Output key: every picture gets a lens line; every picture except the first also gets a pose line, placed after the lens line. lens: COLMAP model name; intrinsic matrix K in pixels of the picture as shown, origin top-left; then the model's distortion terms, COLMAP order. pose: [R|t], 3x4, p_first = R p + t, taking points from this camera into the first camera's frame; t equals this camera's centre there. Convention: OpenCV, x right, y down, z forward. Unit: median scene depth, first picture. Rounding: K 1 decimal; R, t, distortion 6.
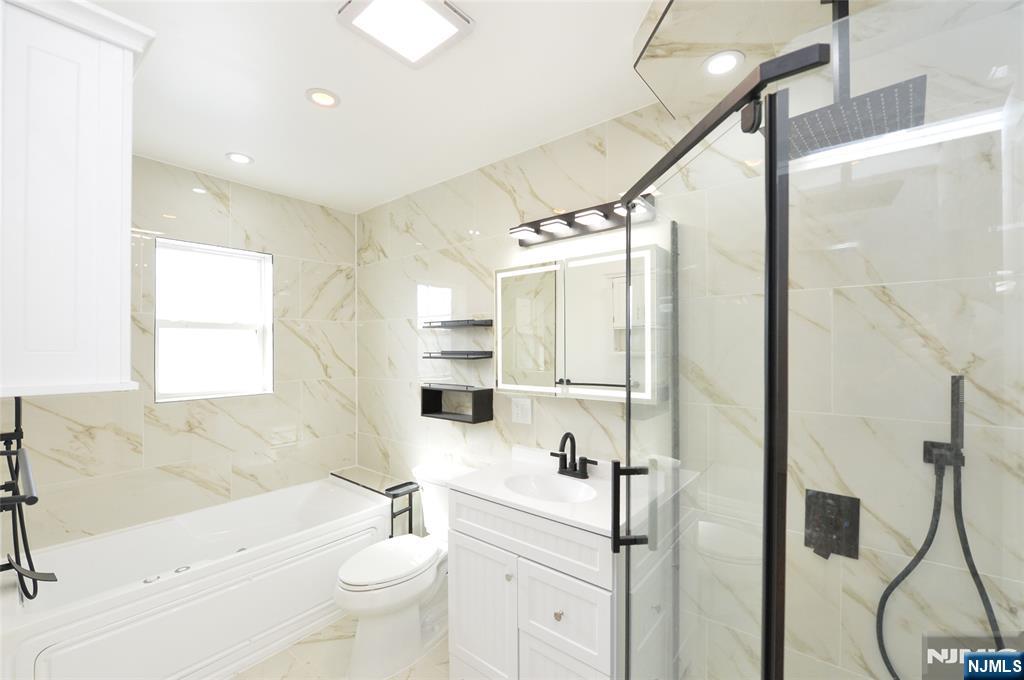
lens RADIAL K [[421.5, 0, 511.0], [0, 421.5, 348.3], [0, 0, 1]] dist [0.000068, -0.000012]
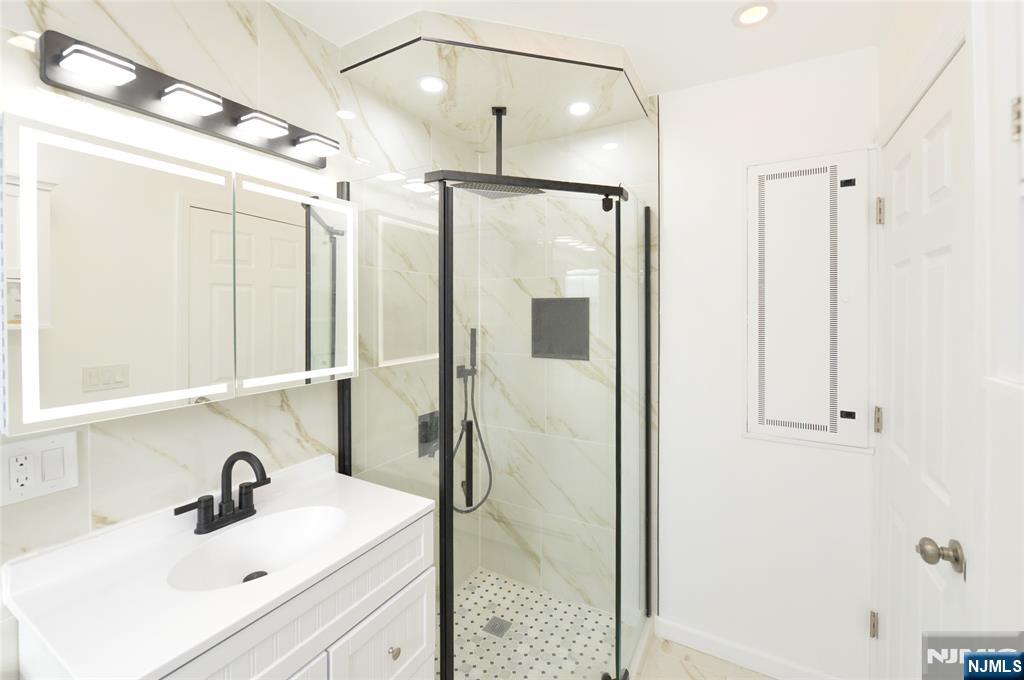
lens RADIAL K [[421.7, 0, 511.6], [0, 421.7, 310.7], [0, 0, 1]] dist [-0.000697, -0.000107]
pose [[-0.165733, 0.000044, 0.986171, -0.405670], [-0.001037, 0.999999, -0.000219, -0.007801], [-0.986170, -0.001059, -0.165733, 0.521429]]
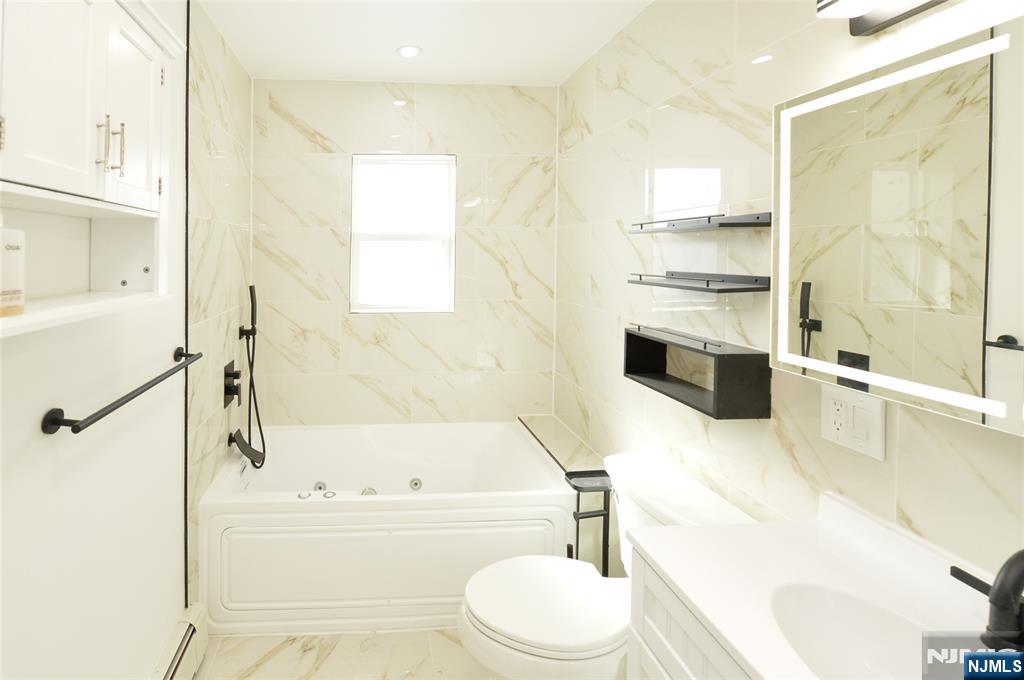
lens RADIAL K [[443.2, 0, 390.2], [0, 443.2, 262.3], [0, 0, 1]] dist [-0.003640, -0.000704]
pose [[0.671559, 0.017461, -0.740746, 0.034178], [-0.004889, 0.999805, 0.019135, -0.016954], [0.740935, -0.009228, 0.671513, 0.303288]]
